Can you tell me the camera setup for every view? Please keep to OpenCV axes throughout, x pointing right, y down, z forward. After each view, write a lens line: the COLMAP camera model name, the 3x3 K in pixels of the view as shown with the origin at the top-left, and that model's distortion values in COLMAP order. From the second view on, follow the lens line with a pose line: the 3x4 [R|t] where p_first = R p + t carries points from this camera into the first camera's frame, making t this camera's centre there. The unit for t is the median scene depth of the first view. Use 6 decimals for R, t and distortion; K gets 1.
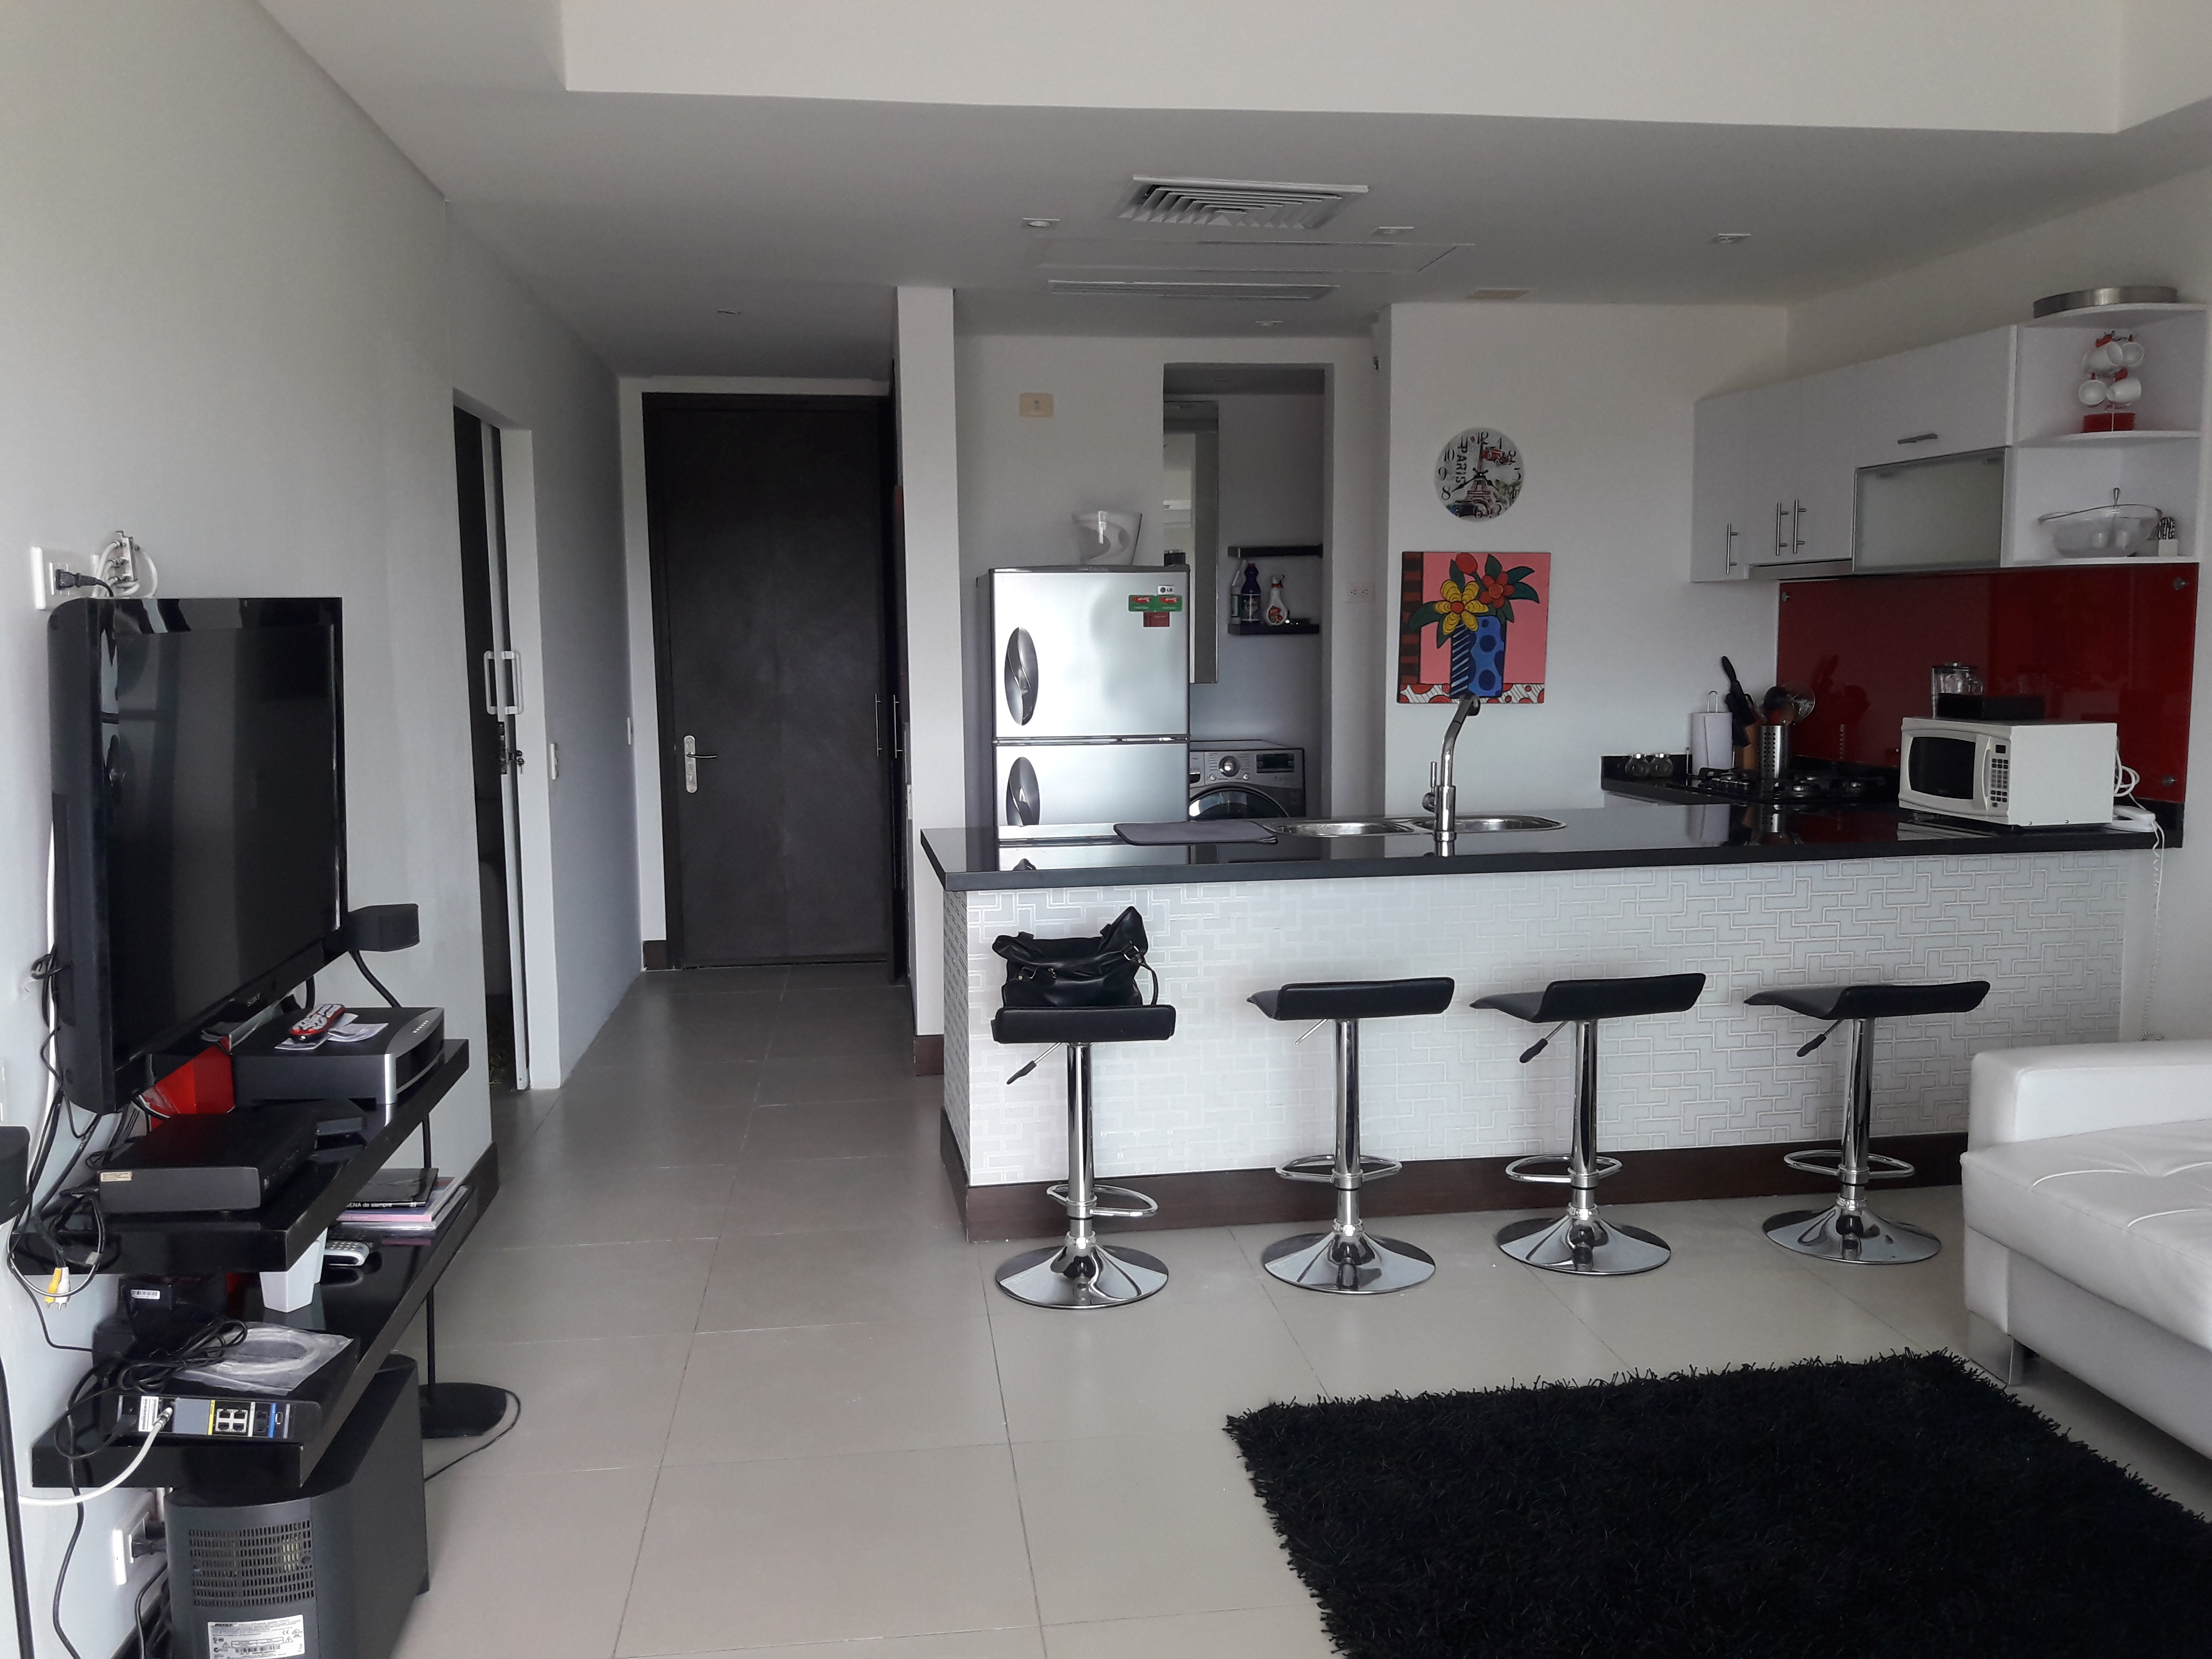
lens RADIAL K [[1804.1, 0, 1108.9], [0, 1804.1, 833.8], [0, 0, 1]] dist [0.093273, -0.170608]
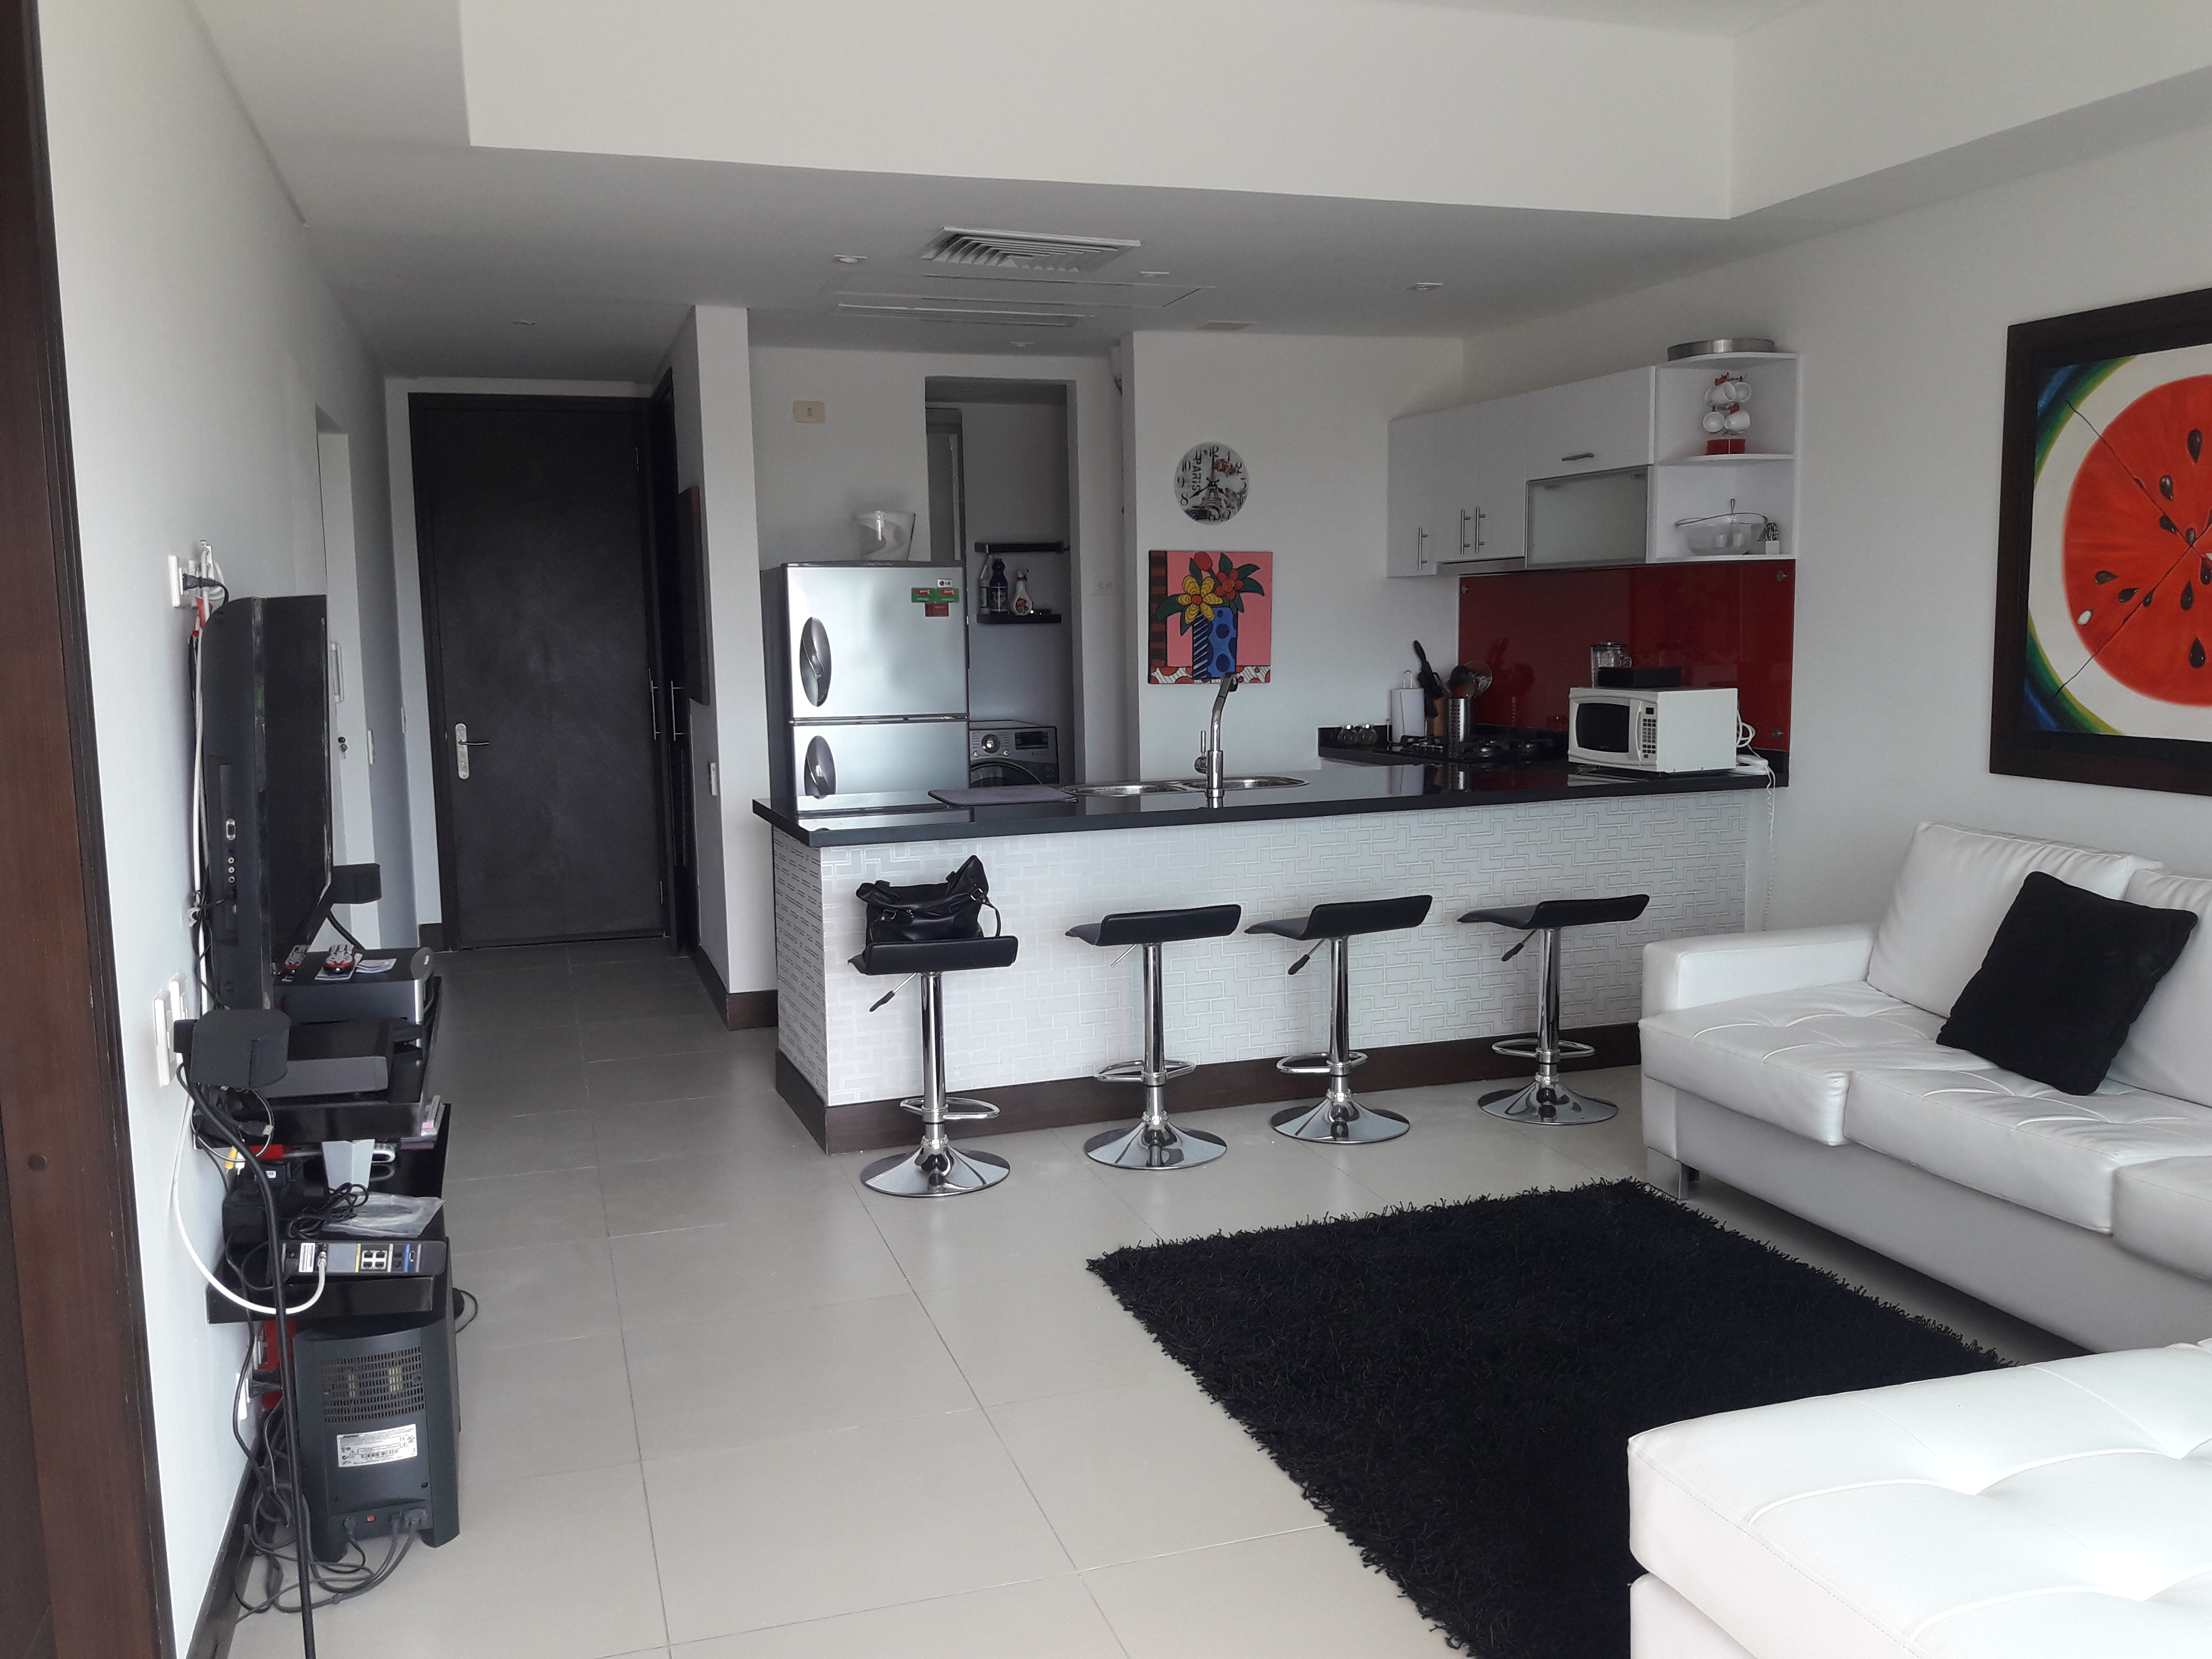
lens RADIAL K [[1804.1, 0, 1107.3], [0, 1804.1, 833.2], [0, 0, 1]] dist [0.093273, -0.170608]
pose [[0.983048, -0.027225, 0.181315, -0.101334], [0.026253, 0.999625, 0.007757, 0.017013], [-0.181459, -0.002865, 0.983394, -0.152235]]
